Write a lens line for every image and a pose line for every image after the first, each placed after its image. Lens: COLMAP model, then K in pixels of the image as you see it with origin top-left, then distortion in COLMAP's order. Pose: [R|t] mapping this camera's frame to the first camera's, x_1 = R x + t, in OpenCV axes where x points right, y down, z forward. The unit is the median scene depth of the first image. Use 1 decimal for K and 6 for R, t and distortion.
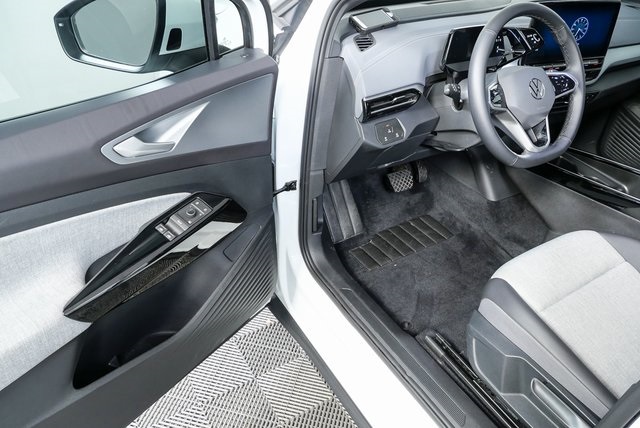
lens RADIAL K [[473.8, 0, 320.0], [0, 473.8, 214.0], [0, 0, 1]] dist [-0.034104, 0.006592]
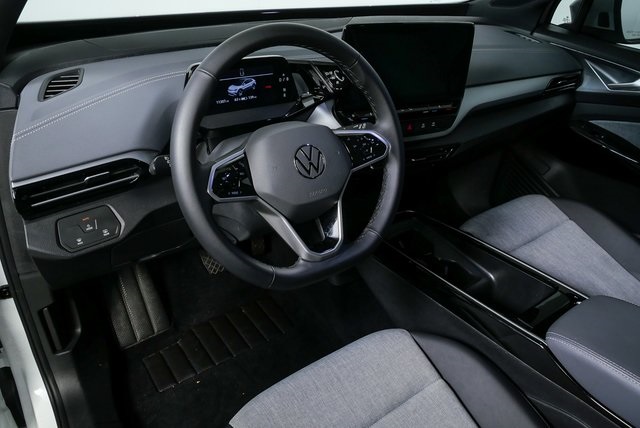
lens RADIAL K [[473.8, 0, 320.0], [0, 473.8, 214.0], [0, 0, 1]] dist [-0.034104, 0.006592]
pose [[0.996003, -0.017156, 0.087655, 0.388526], [0.020369, 0.999148, -0.035891, -0.161394], [-0.086965, 0.037533, 0.995504, 0.349225]]
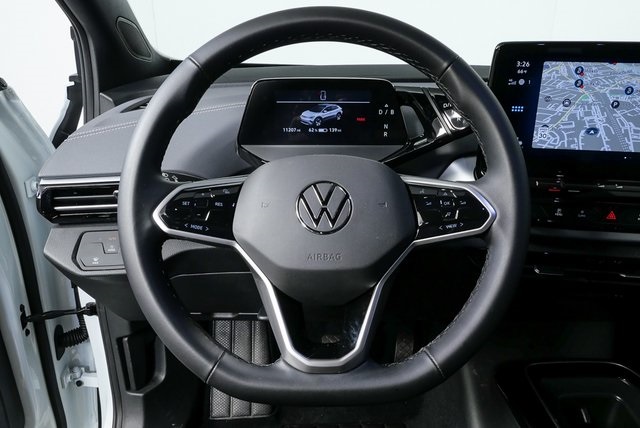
lens RADIAL K [[473.8, 0, 320.0], [0, 473.8, 214.0], [0, 0, 1]] dist [-0.034104, 0.006592]
pose [[0.858982, 0.146235, -0.490679, 0.604065], [-0.264368, 0.947389, -0.180455, -0.175519], [0.438475, 0.284727, 0.852450, 0.618944]]
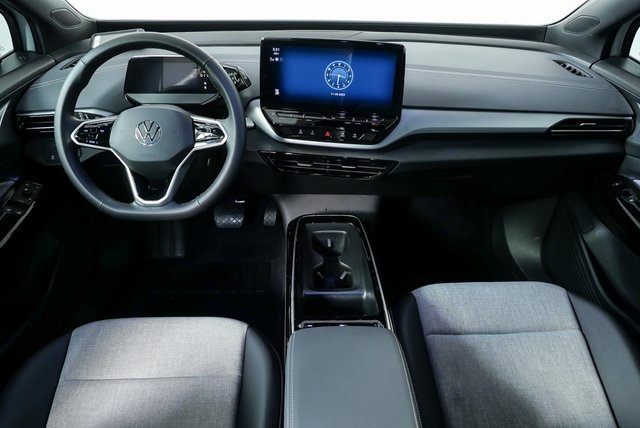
lens RADIAL K [[473.8, 0, 320.0], [0, 473.8, 214.0], [0, 0, 1]] dist [-0.034104, 0.006592]
pose [[0.870541, 0.249568, -0.424115, 1.050583], [-0.266358, 0.963660, 0.020332, -0.208394], [0.413777, 0.095266, 0.905380, 0.341799]]
